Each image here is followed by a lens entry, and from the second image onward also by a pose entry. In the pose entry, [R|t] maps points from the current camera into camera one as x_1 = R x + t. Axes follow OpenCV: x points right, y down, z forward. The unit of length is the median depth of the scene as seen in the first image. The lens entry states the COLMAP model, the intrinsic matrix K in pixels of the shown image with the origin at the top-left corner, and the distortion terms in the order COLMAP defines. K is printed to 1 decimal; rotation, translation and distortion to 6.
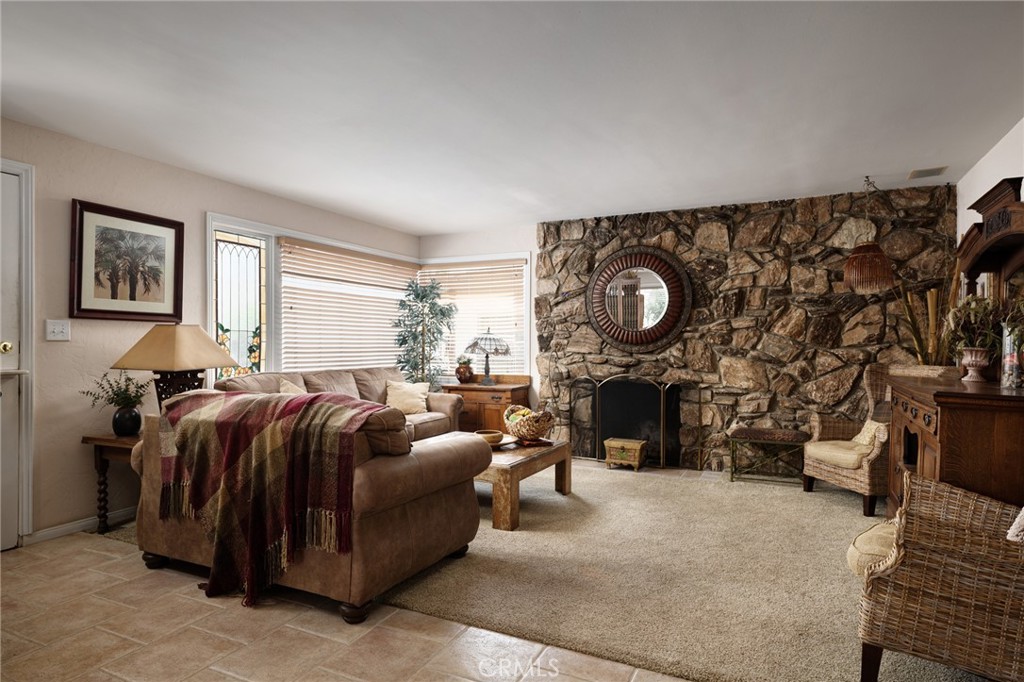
lens RADIAL K [[577.9, 0, 513.0], [0, 577.9, 347.0], [0, 0, 1]] dist [0.005044, 0.000409]
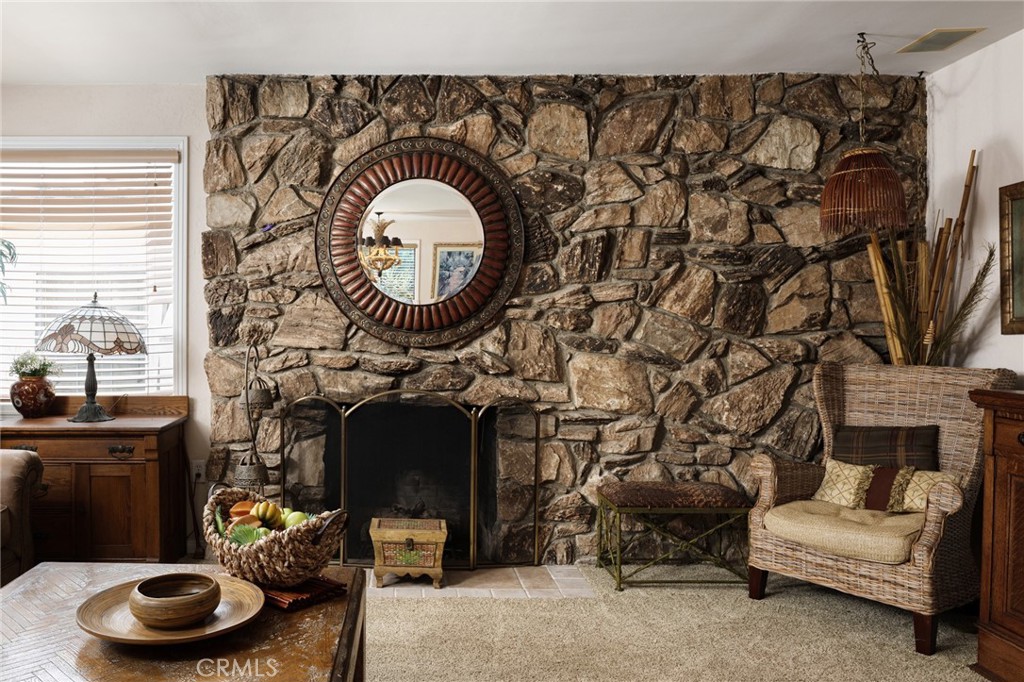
lens RADIAL K [[915.4, 0, 512.3], [0, 915.4, 332.8], [0, 0, 1]] dist [-0.004496, 0.013389]
pose [[0.908739, -0.001566, 0.417363, -0.051444], [0.002246, 0.999997, -0.001139, -0.001485], [-0.417360, 0.001972, 0.908739, 0.240378]]
